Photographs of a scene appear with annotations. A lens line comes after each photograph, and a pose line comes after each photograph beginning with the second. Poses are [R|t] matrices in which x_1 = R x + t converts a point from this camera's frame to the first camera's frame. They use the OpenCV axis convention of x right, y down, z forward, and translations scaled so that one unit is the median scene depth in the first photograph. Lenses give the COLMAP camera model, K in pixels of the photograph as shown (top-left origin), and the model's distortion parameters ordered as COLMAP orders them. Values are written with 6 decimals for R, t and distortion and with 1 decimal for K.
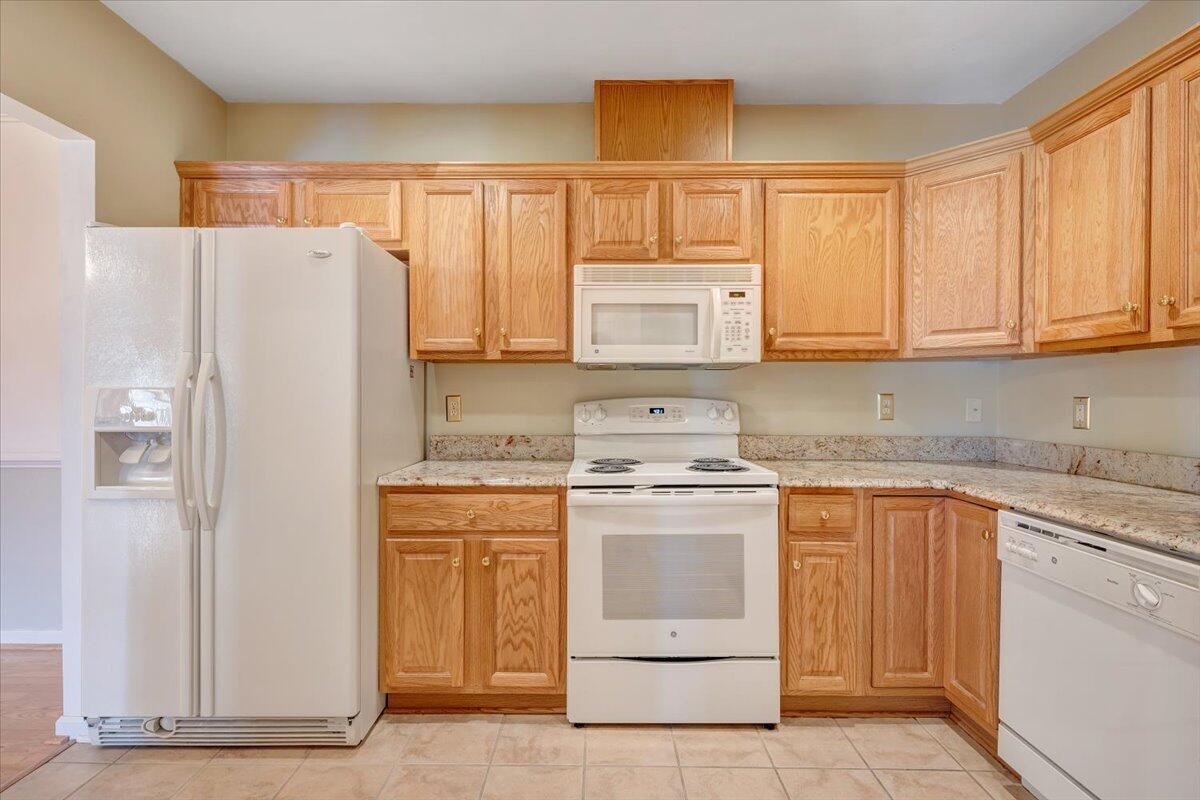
lens RADIAL K [[552.3, 0, 584.1], [0, 552.3, 401.9], [0, 0, 1]] dist [0.001824, -0.000449]
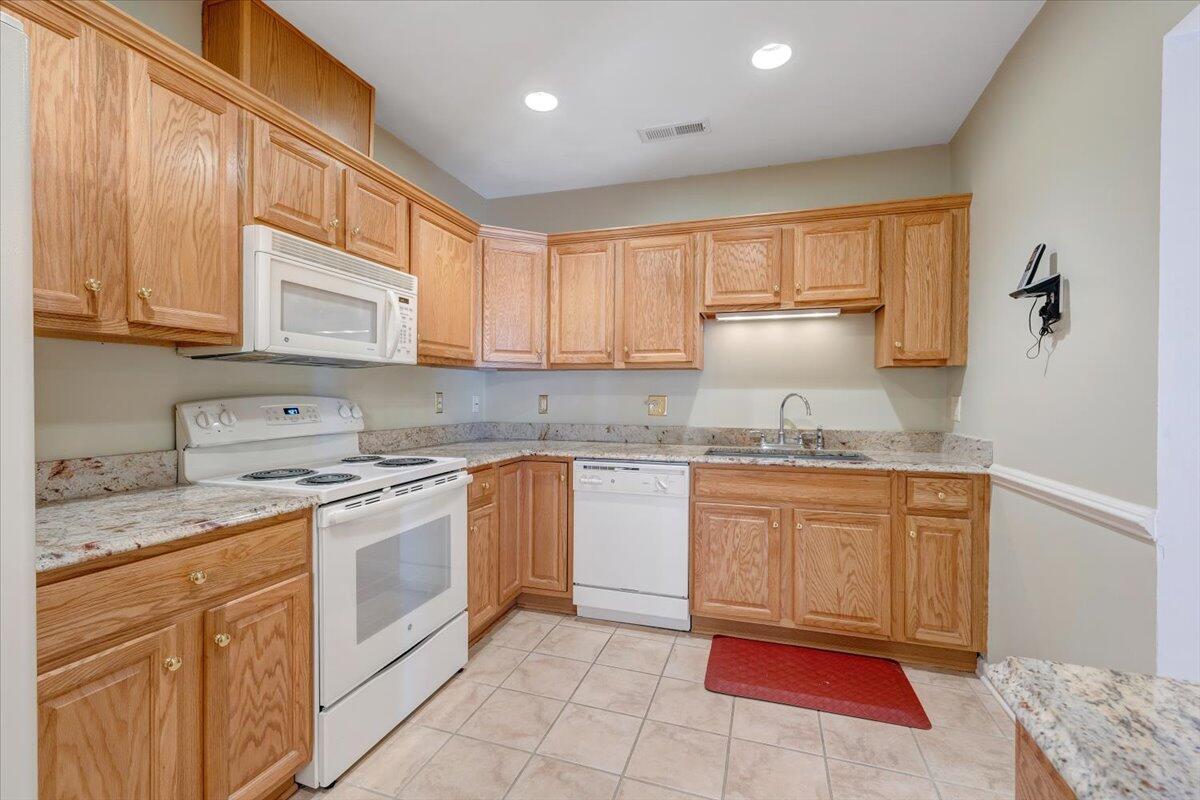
lens RADIAL K [[520.9, 0, 594.9], [0, 520.9, 398.9], [0, 0, 1]] dist [0.000277, 0.000265]
pose [[0.302777, -0.007582, 0.953031, -0.624869], [0.006358, 0.999962, 0.005935, -0.006093], [-0.953040, 0.004262, 0.302814, 0.363132]]
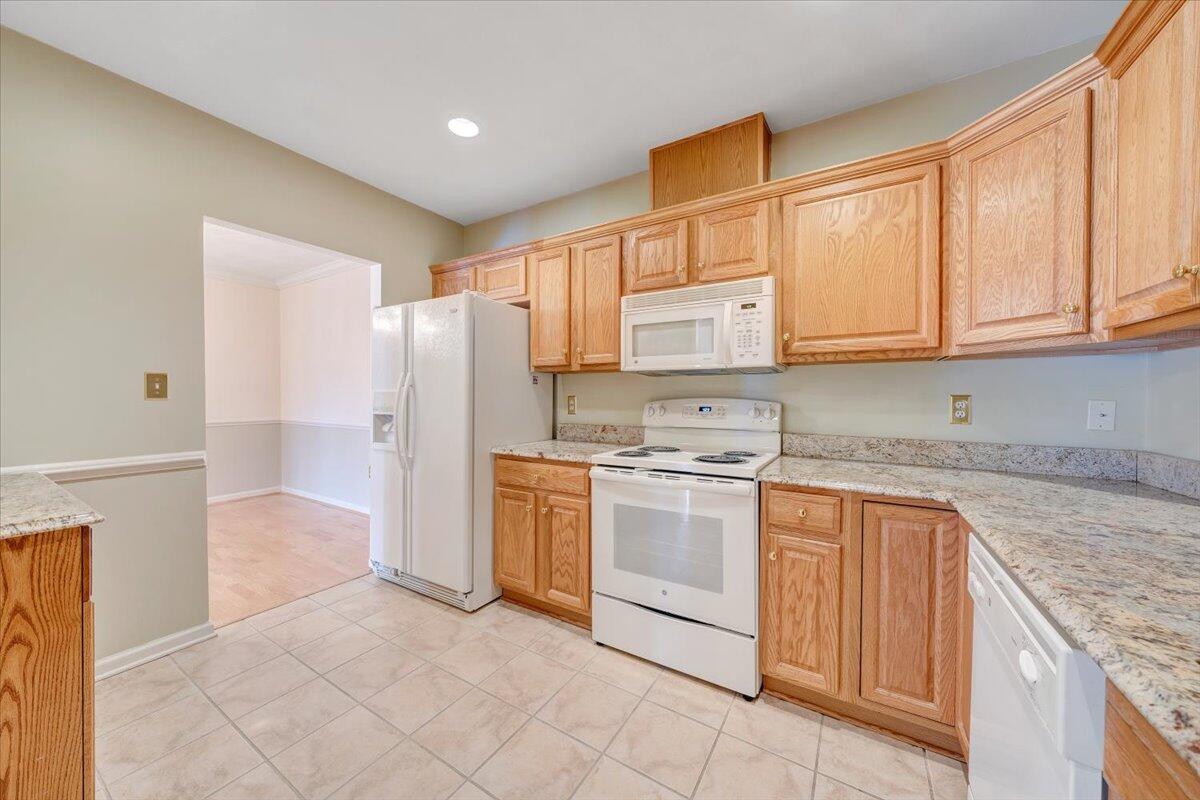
lens RADIAL K [[410.4, 0, 593.9], [0, 410.4, 401.7], [0, 0, 1]] dist [-0.001563, -0.000109]
pose [[0.860491, 0.009116, -0.509385, 0.465111], [-0.008484, 0.999958, 0.003564, -0.001537], [0.509396, 0.001255, 0.860531, 0.137114]]
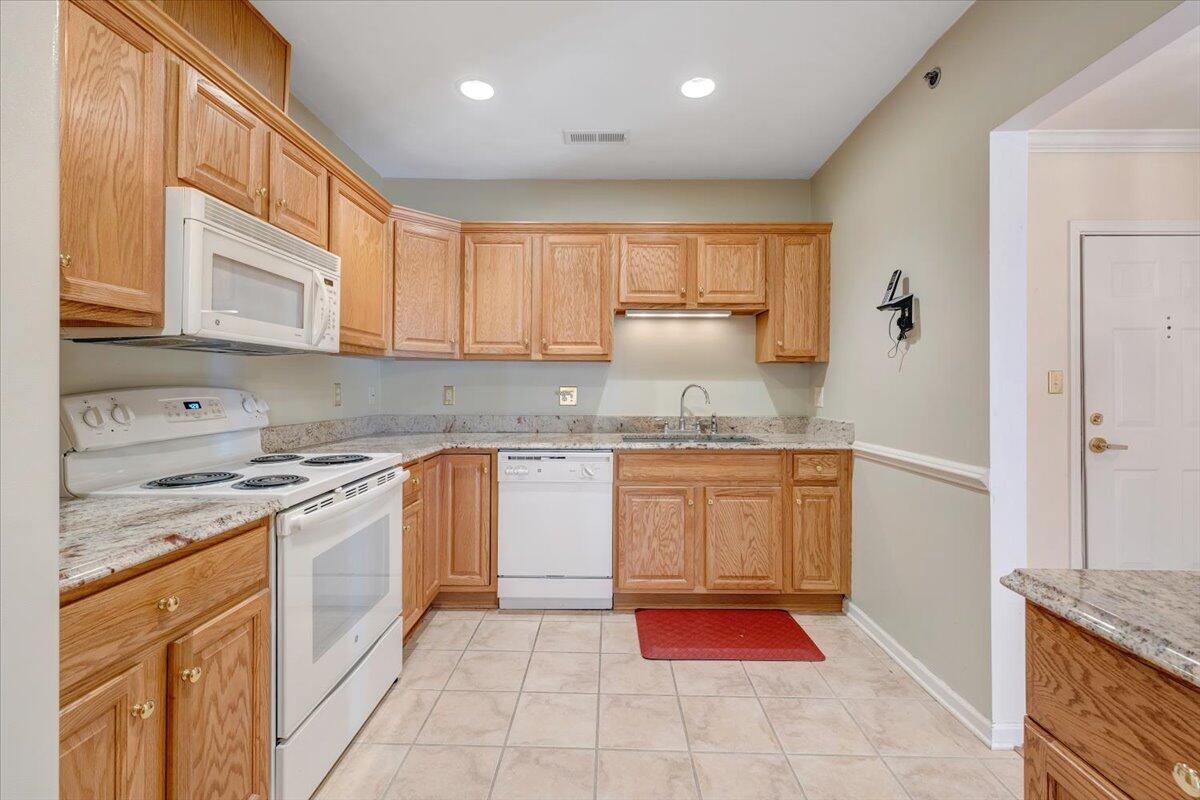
lens RADIAL K [[520.9, 0, 596.5], [0, 520.9, 382.5], [0, 0, 1]] dist [0.000277, 0.000265]
pose [[0.003969, 0.004452, 0.999982, -0.697533], [0.006424, 0.999969, -0.004478, -0.009501], [-0.999971, 0.006441, 0.003940, 0.560336]]
